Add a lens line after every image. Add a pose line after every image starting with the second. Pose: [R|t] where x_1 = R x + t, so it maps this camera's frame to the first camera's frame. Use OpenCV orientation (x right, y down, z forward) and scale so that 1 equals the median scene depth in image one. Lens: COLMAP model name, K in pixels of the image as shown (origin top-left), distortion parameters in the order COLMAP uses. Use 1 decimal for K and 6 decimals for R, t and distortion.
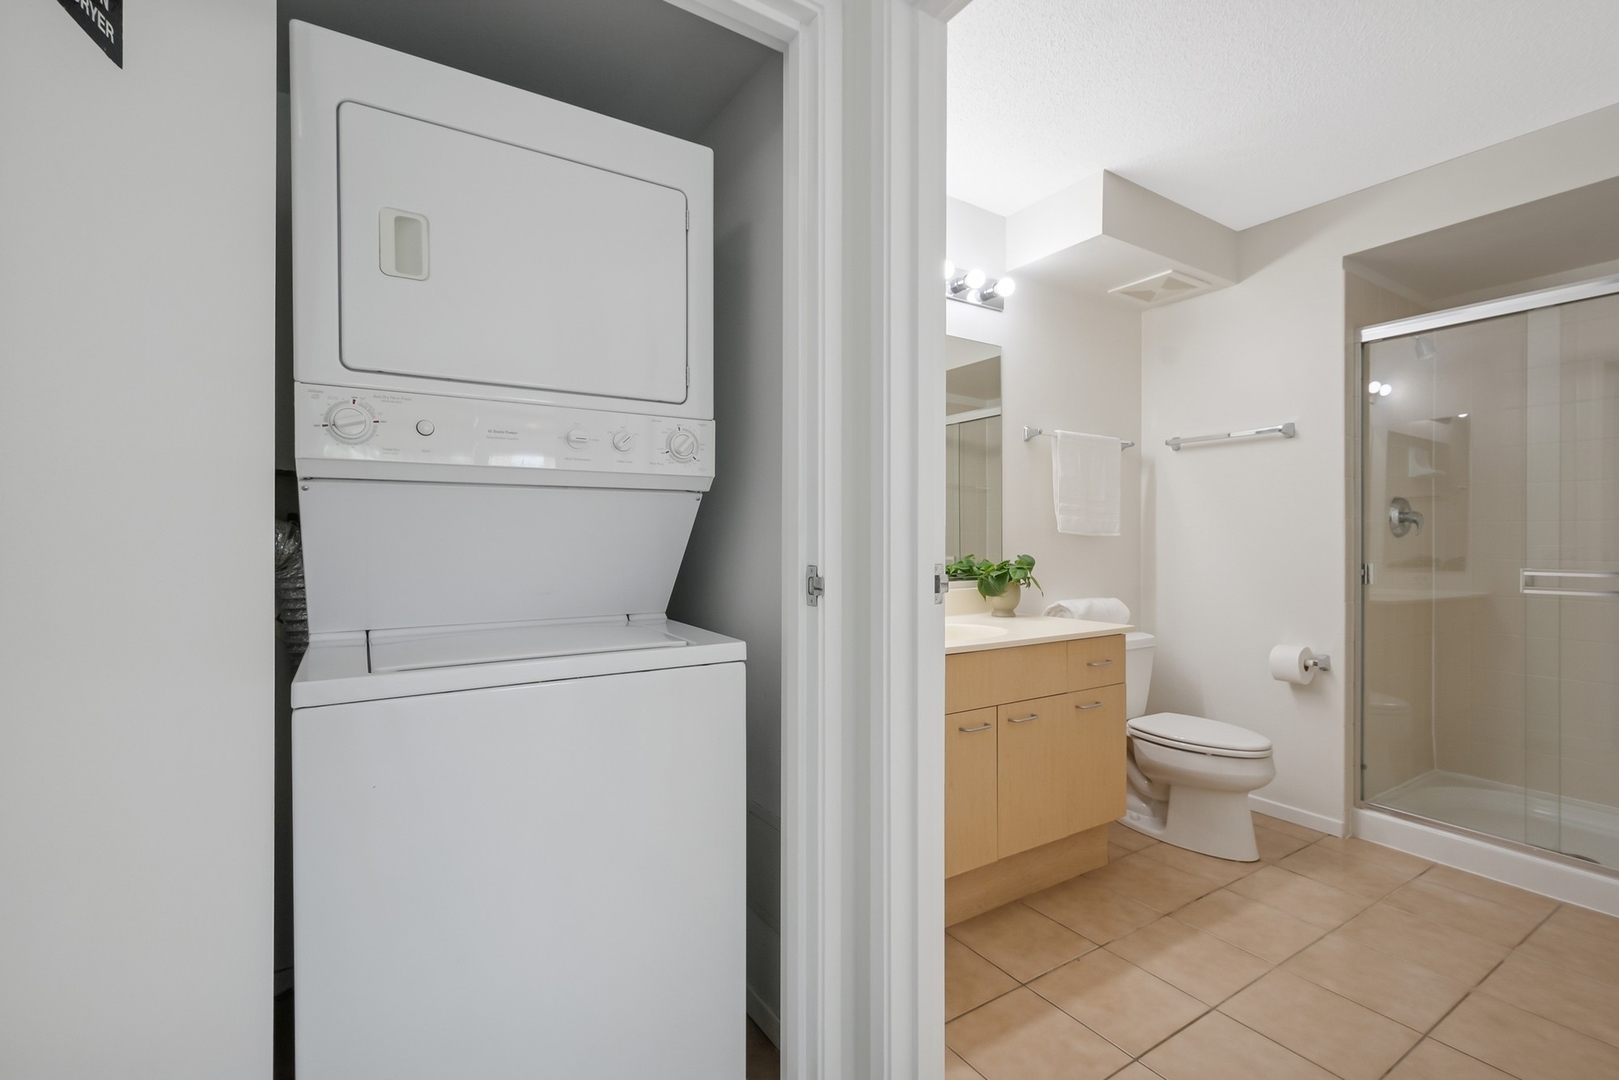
lens RADIAL K [[752.5, 0, 809.5], [0, 752.5, 540.0], [0, 0, 1]] dist [0.000003, 0.000151]
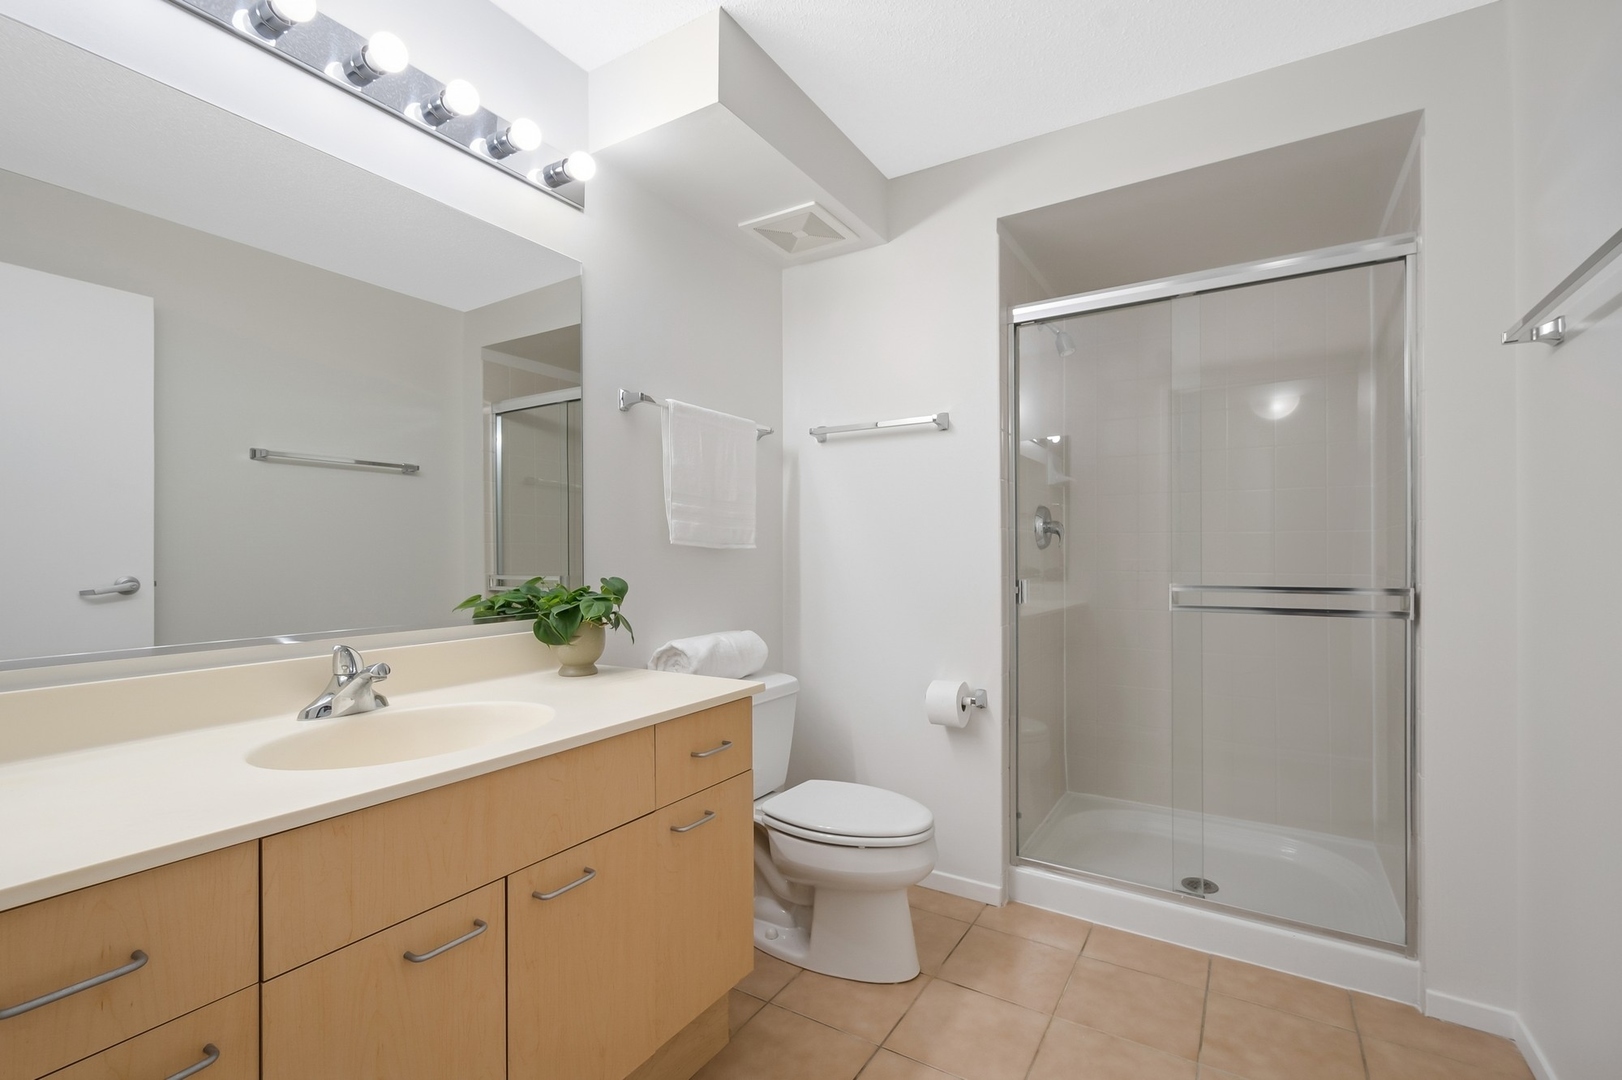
lens RADIAL K [[725.1, 0, 815.6], [0, 725.1, 561.4], [0, 0, 1]] dist [0.007536, 0.000165]
pose [[0.906112, -0.010090, 0.422917, 0.175372], [0.005167, 0.999905, 0.012784, -0.001646], [-0.423006, -0.009398, 0.906078, 0.344725]]
